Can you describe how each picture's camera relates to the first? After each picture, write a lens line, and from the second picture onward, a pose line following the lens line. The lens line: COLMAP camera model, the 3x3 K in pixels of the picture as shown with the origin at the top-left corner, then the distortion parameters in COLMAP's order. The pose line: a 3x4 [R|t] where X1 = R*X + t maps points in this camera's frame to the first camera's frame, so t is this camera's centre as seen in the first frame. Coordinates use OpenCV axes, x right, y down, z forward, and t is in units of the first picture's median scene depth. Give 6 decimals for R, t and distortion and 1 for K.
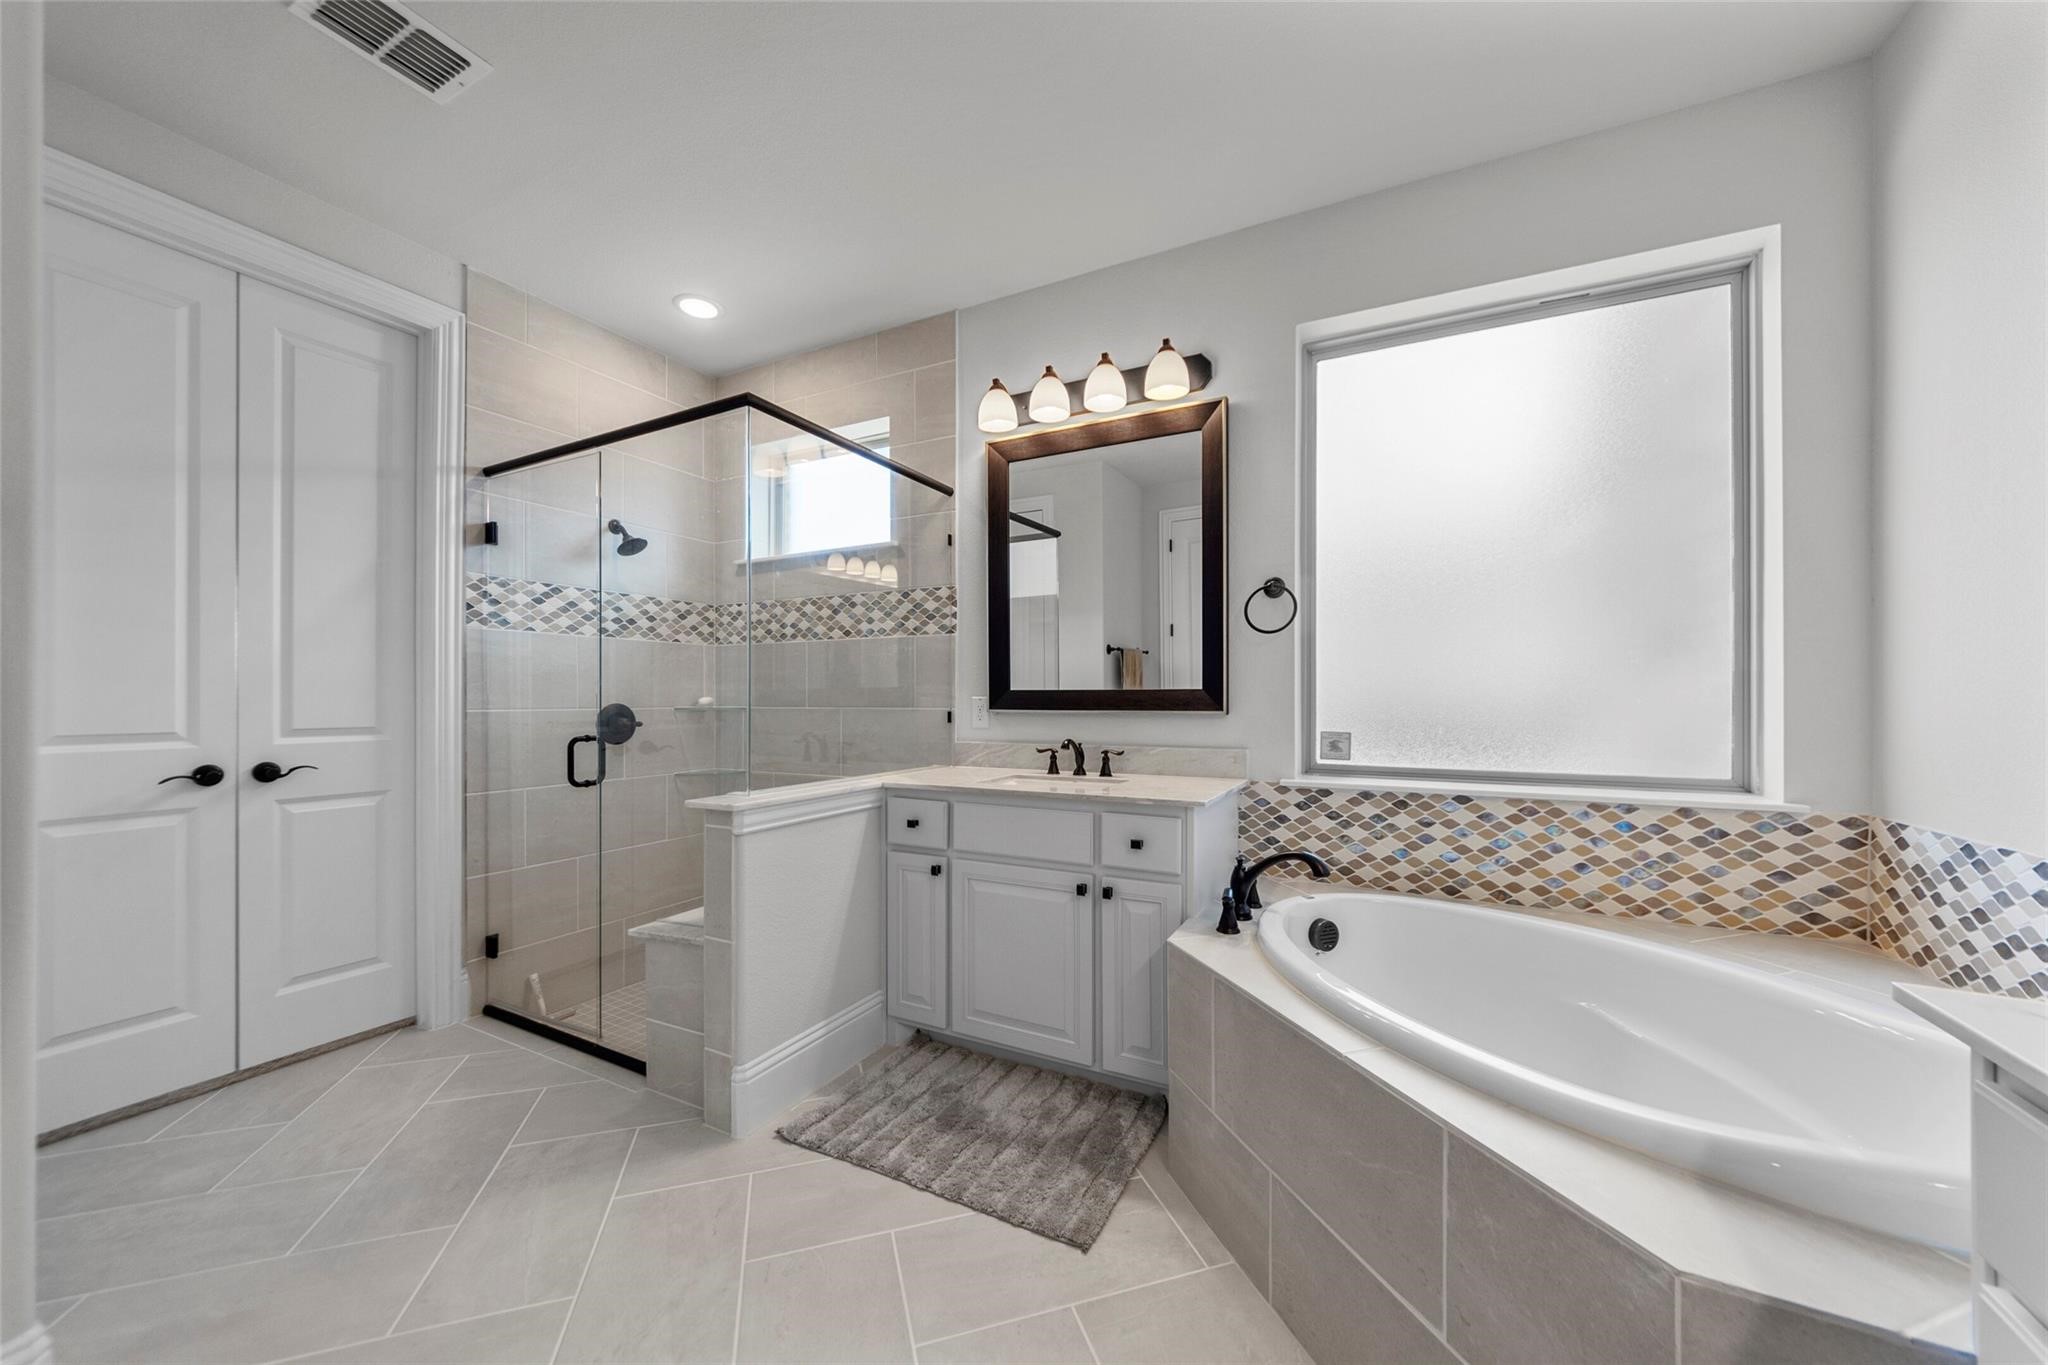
lens RADIAL K [[737.1, 0, 1023.2], [0, 737.1, 696.3], [0, 0, 1]] dist [-0.003053, -0.000844]
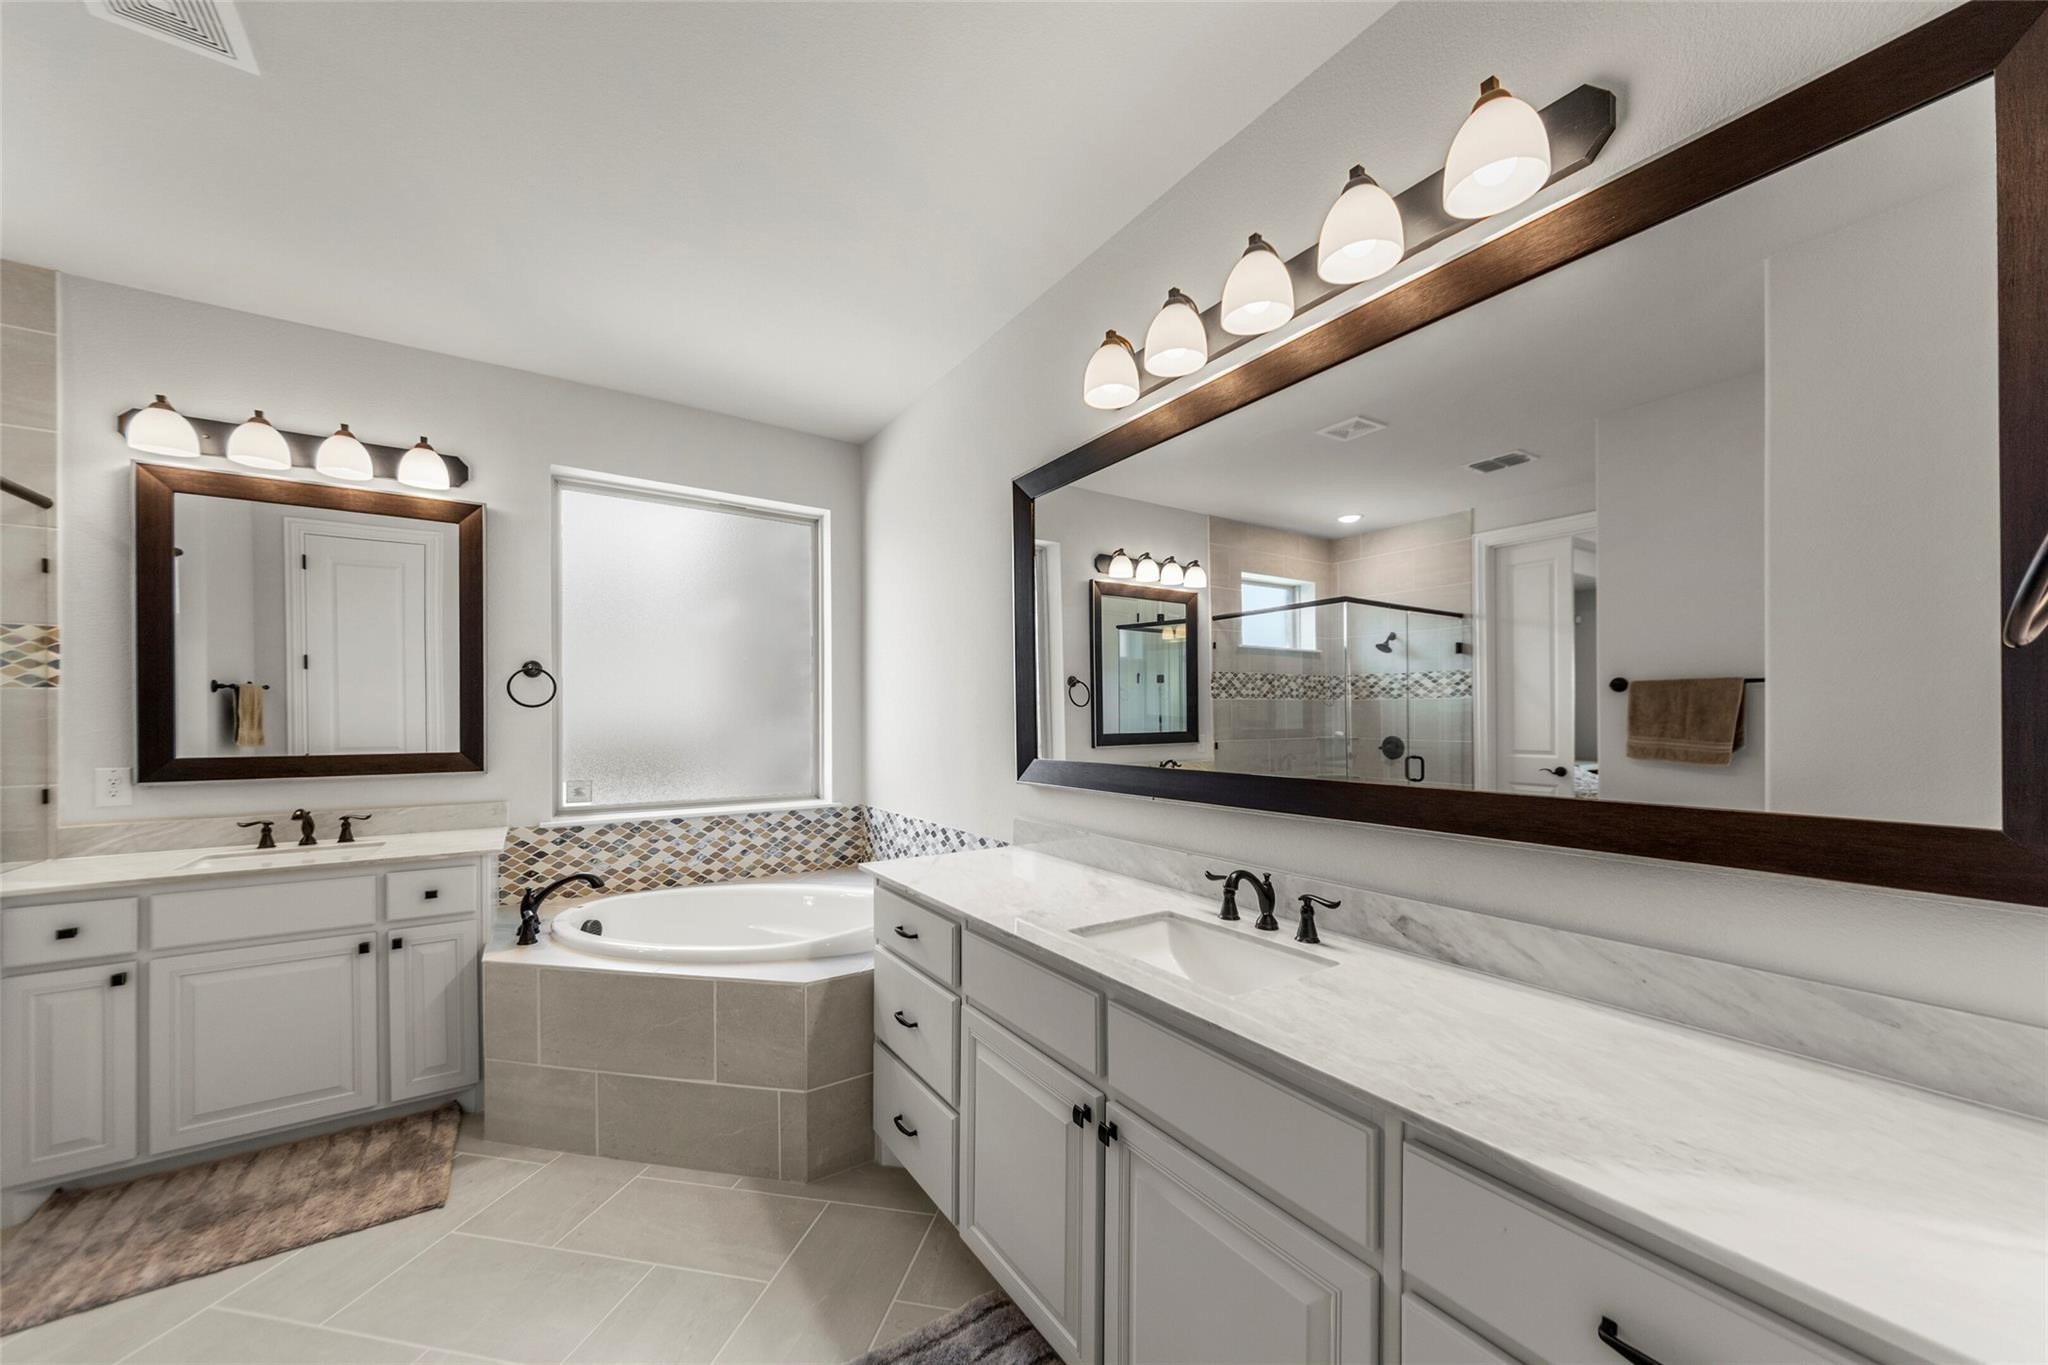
lens RADIAL K [[737.1, 0, 1045.5], [0, 737.1, 720.0], [0, 0, 1]] dist [-0.003053, -0.000844]
pose [[0.466829, -0.005050, 0.884333, -0.407586], [-0.000800, 0.999981, 0.006132, -0.081250], [-0.884347, -0.003570, 0.466816, -0.394675]]
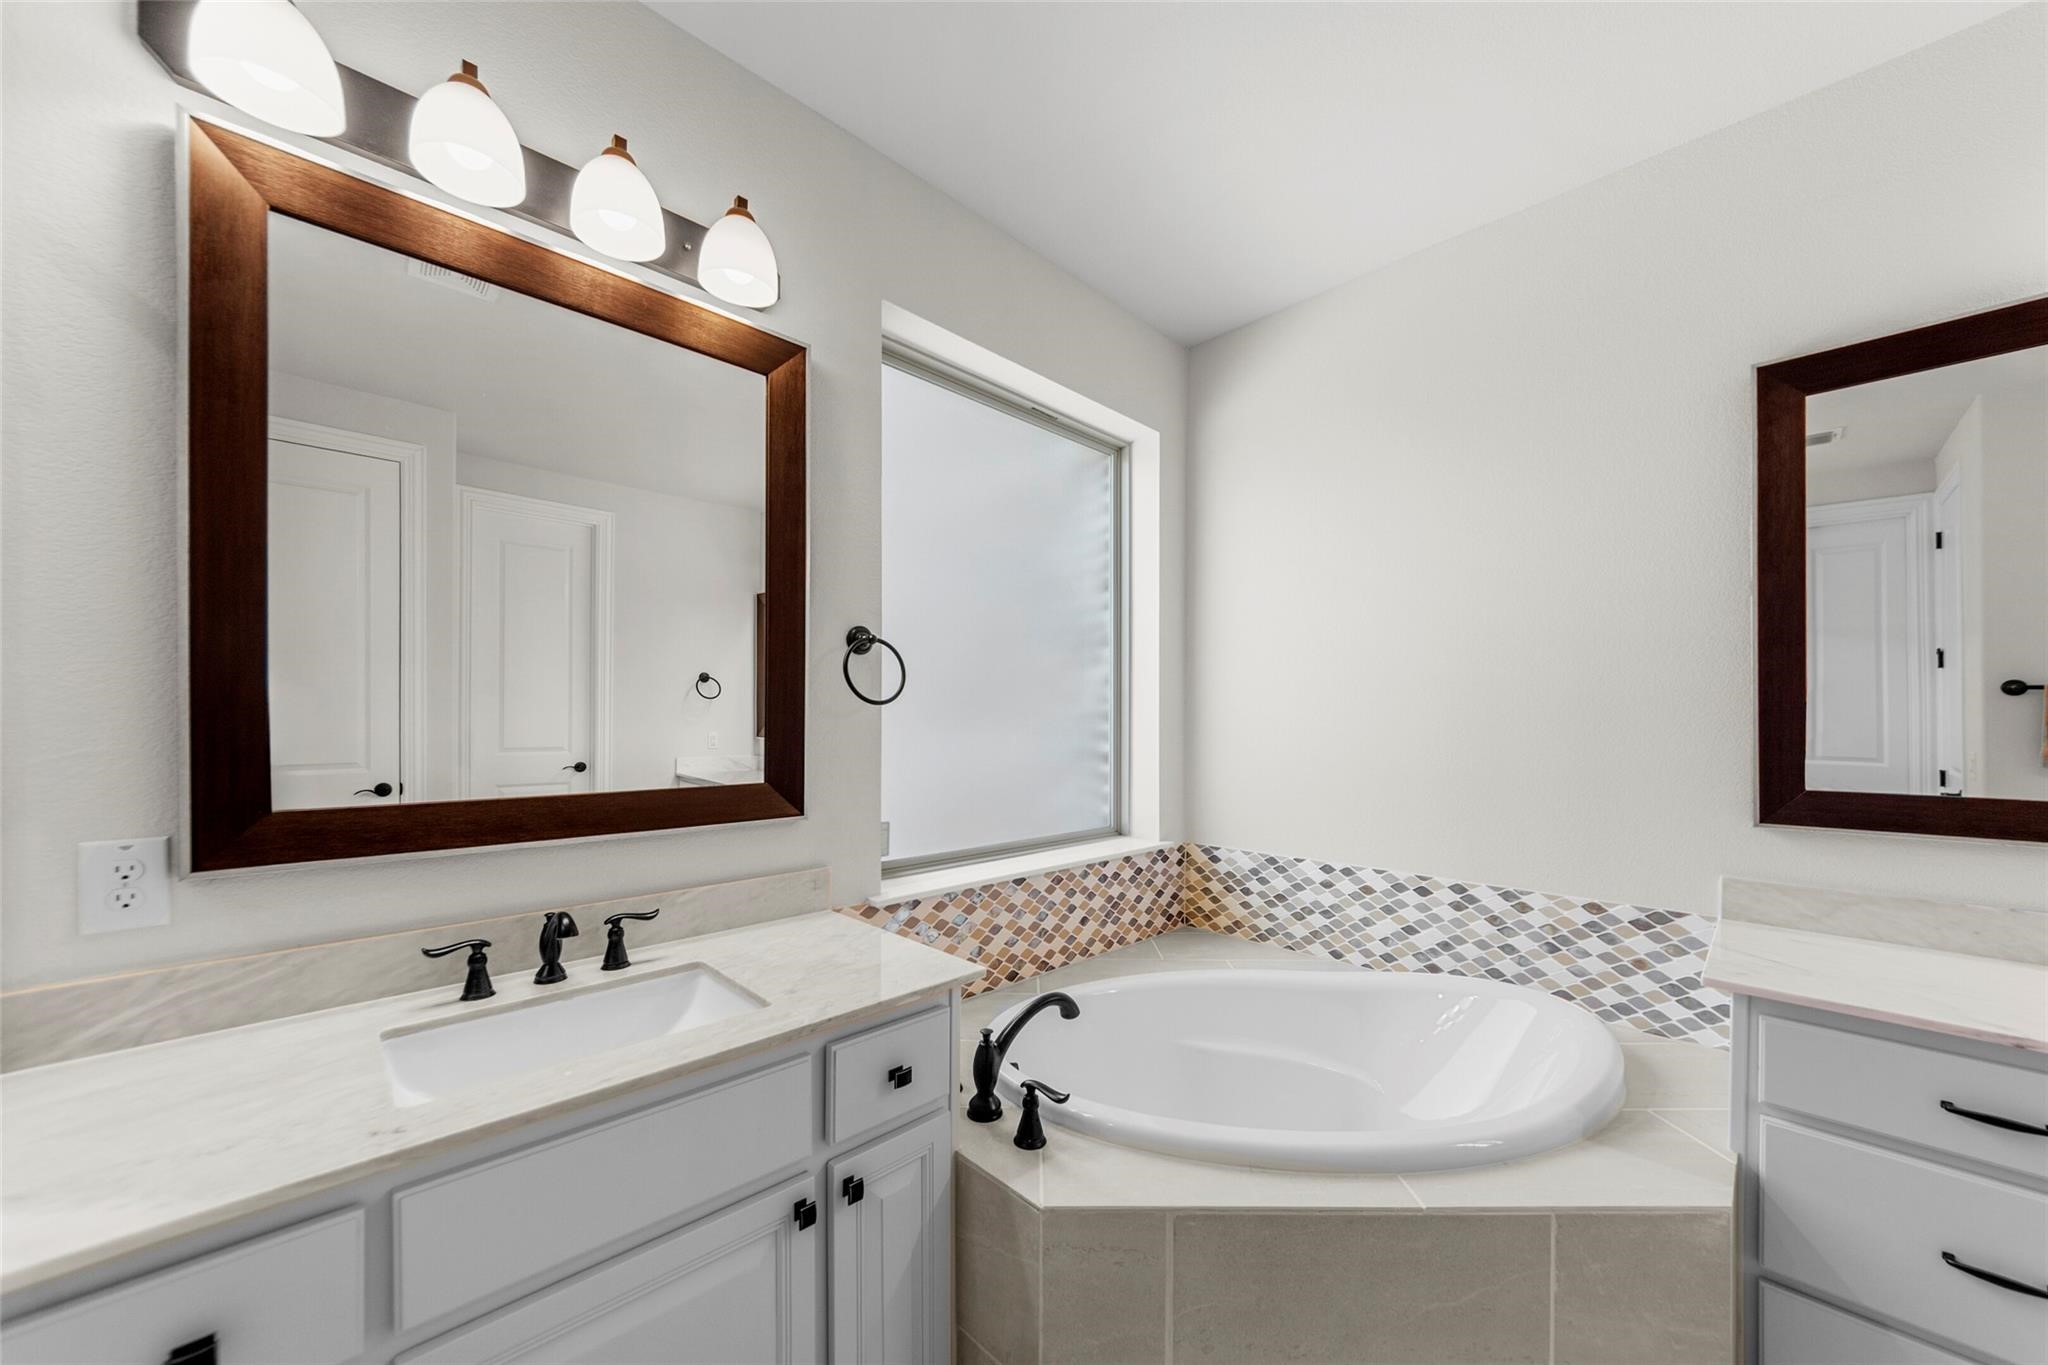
lens RADIAL K [[737.1, 0, 1061.1], [0, 737.1, 728.8], [0, 0, 1]] dist [-0.003053, -0.000844]
pose [[0.300345, -0.008158, 0.953796, -0.349951], [-0.005955, 0.999928, 0.010428, -0.079608], [-0.953812, -0.008812, 0.300275, 0.681944]]
